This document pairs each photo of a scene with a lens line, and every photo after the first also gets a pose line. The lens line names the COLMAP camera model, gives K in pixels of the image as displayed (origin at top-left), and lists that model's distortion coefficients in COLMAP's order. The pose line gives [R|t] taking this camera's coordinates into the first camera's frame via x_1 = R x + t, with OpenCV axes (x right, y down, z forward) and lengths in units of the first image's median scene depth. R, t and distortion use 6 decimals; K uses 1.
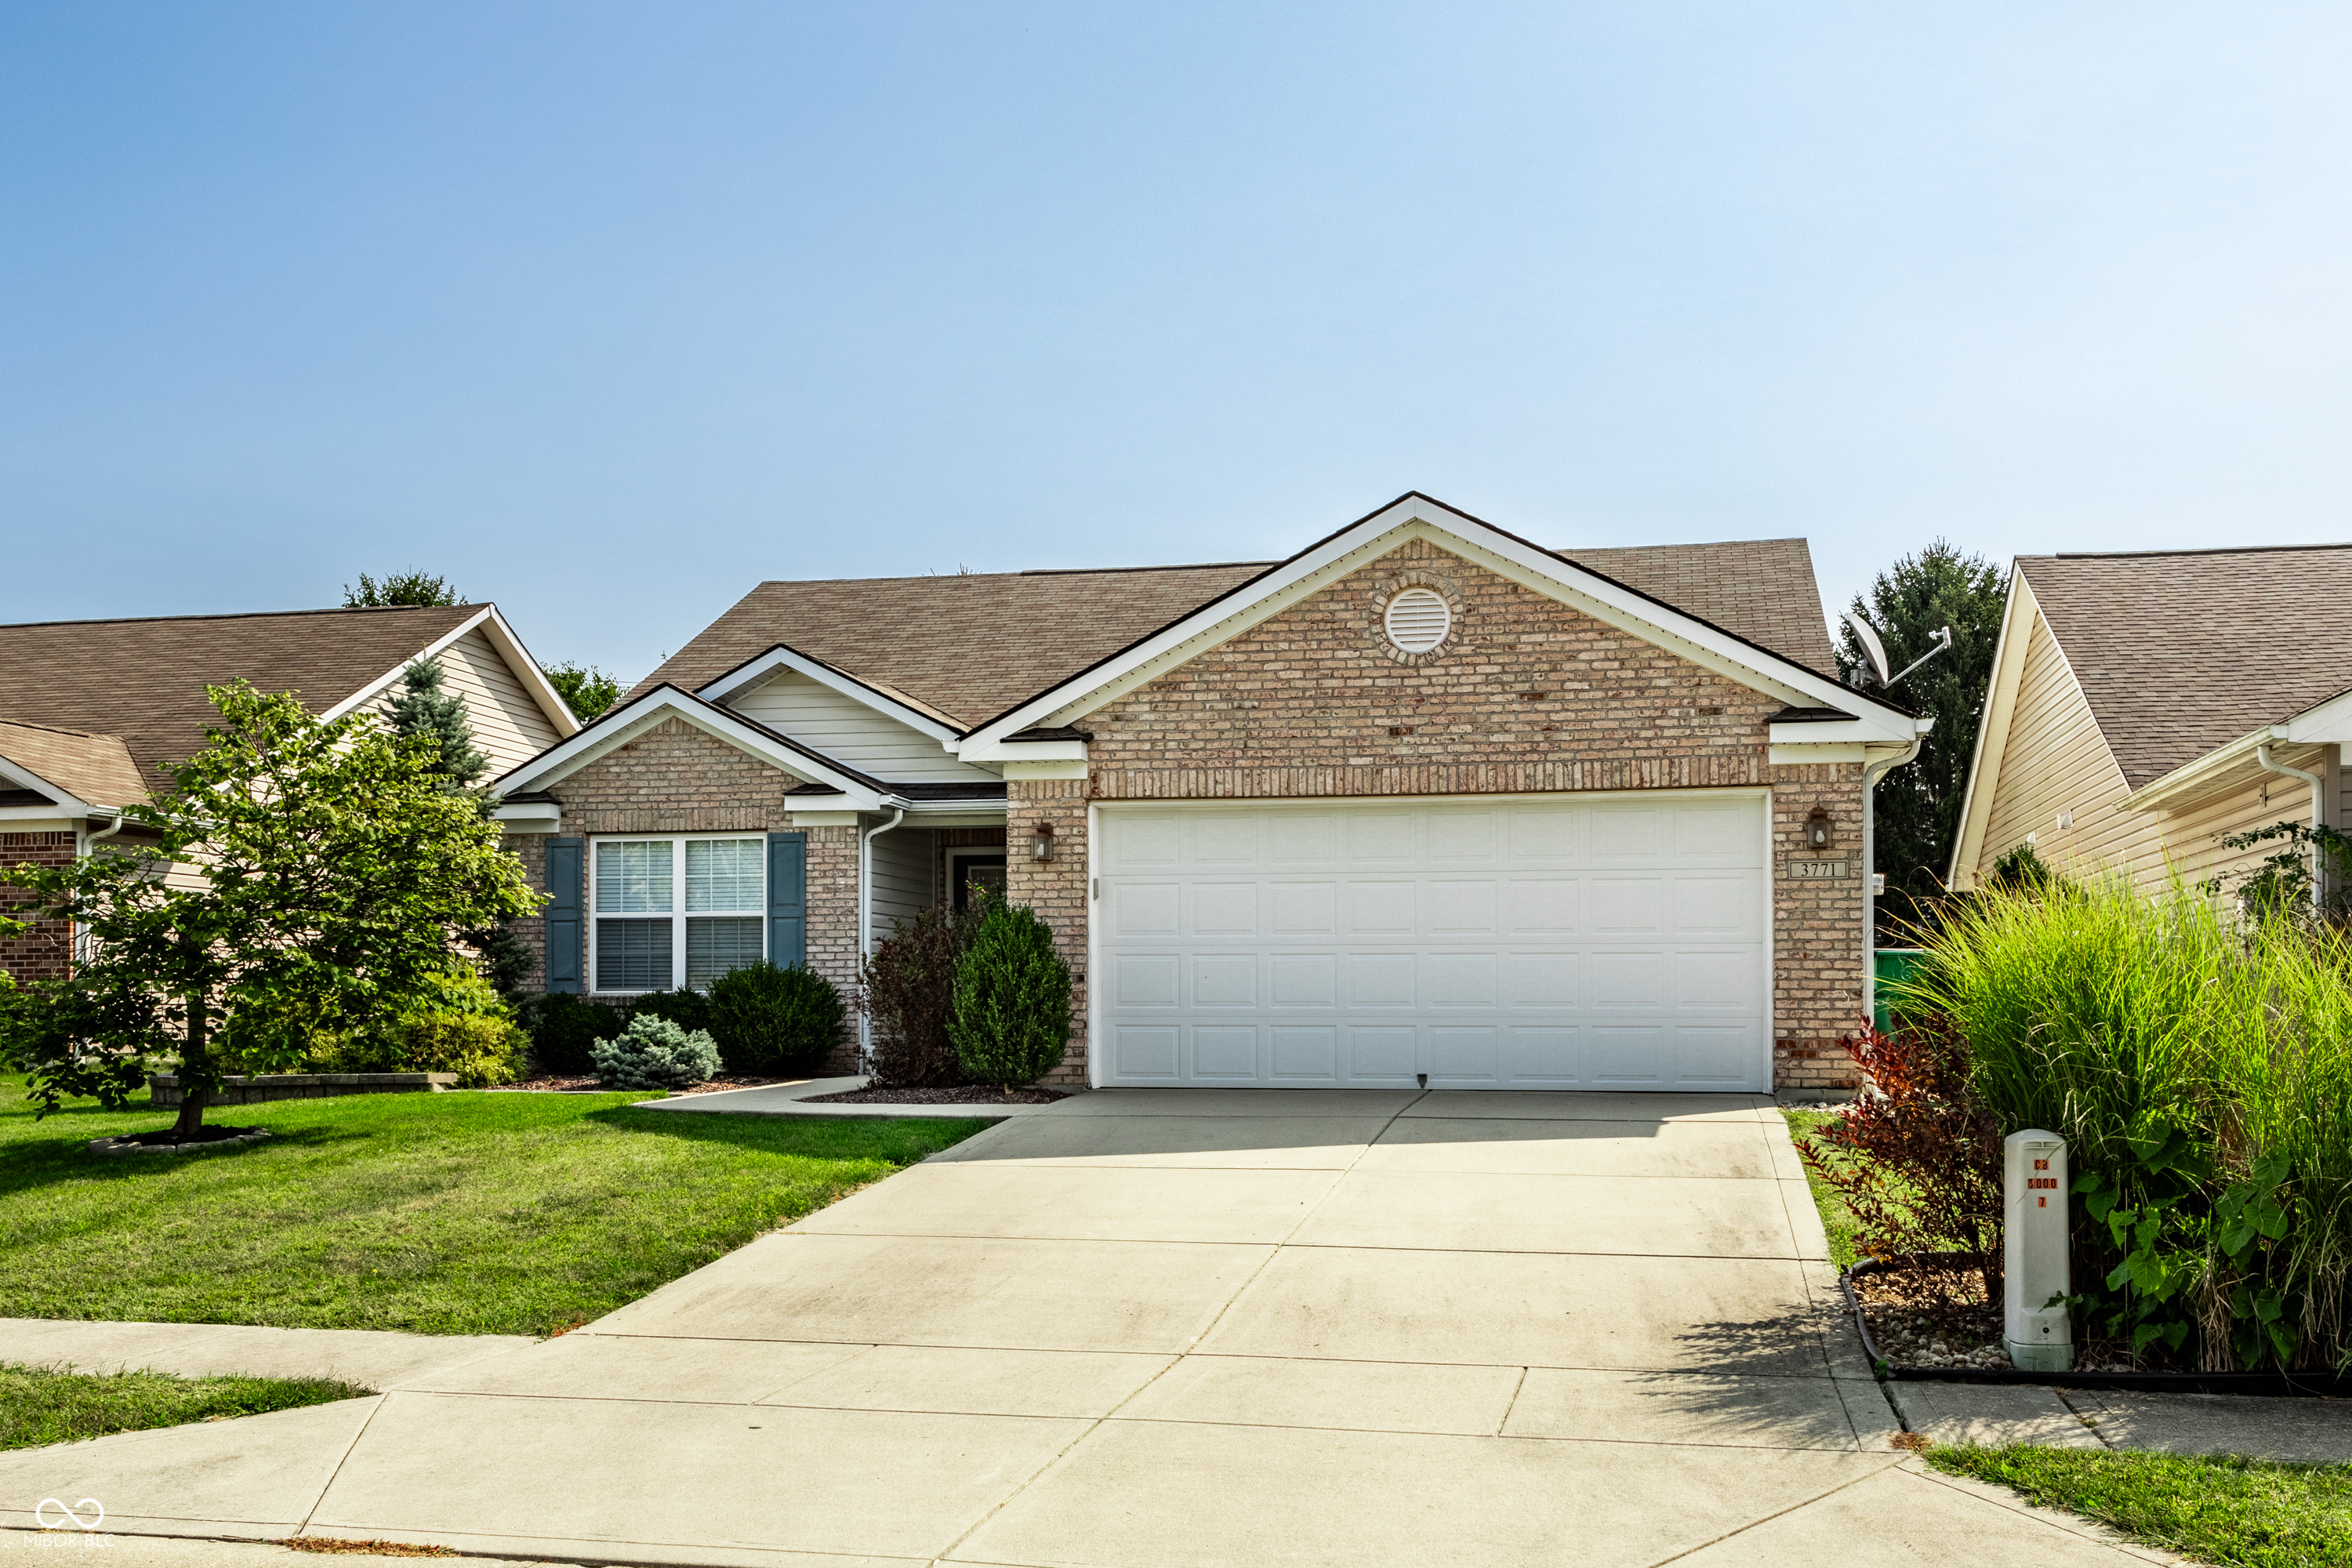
lens RADIAL K [[1788.0, 0, 1176.0], [0, 1788.0, 775.1], [0, 0, 1]] dist [0.000459, 0.001220]
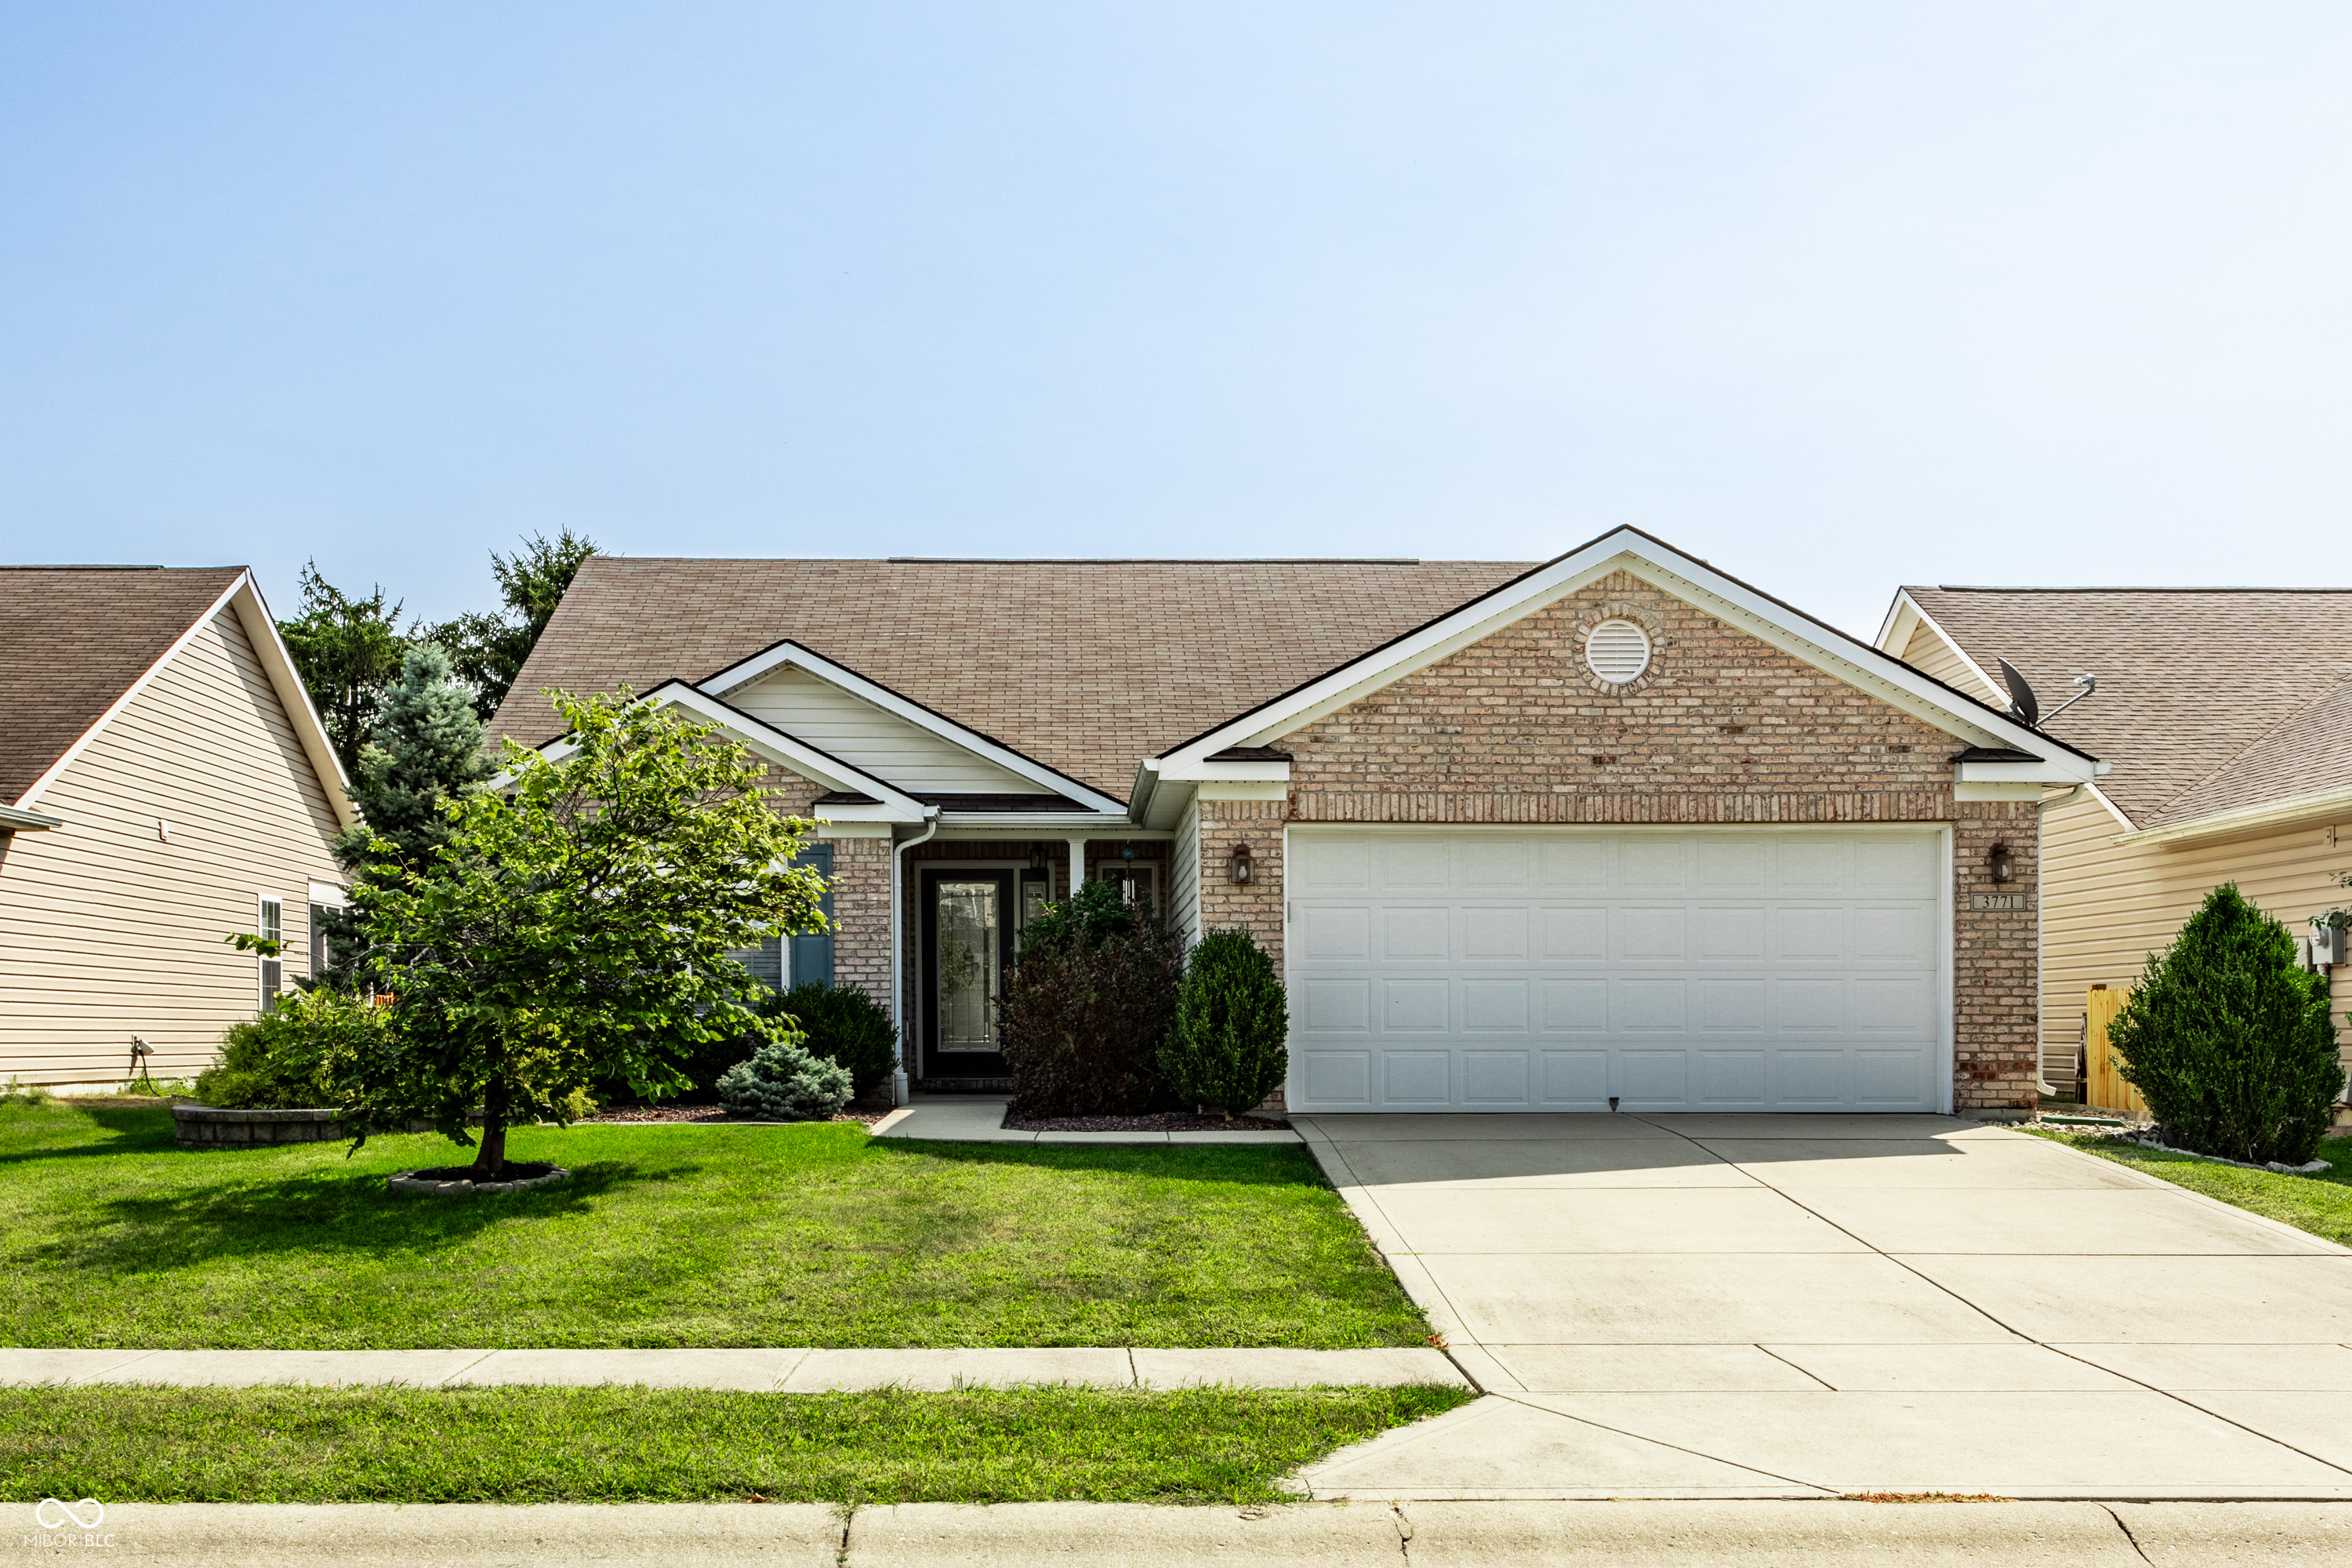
lens RADIAL K [[1950.7, 0, 1175.8], [0, 1950.7, 798.7], [0, 0, 1]] dist [0.011518, 0.001576]
pose [[0.983264, 0.020120, 0.181072, -0.312899], [-0.022272, 0.999703, 0.009859, -0.008263], [-0.180820, -0.013727, 0.983420, -0.046052]]
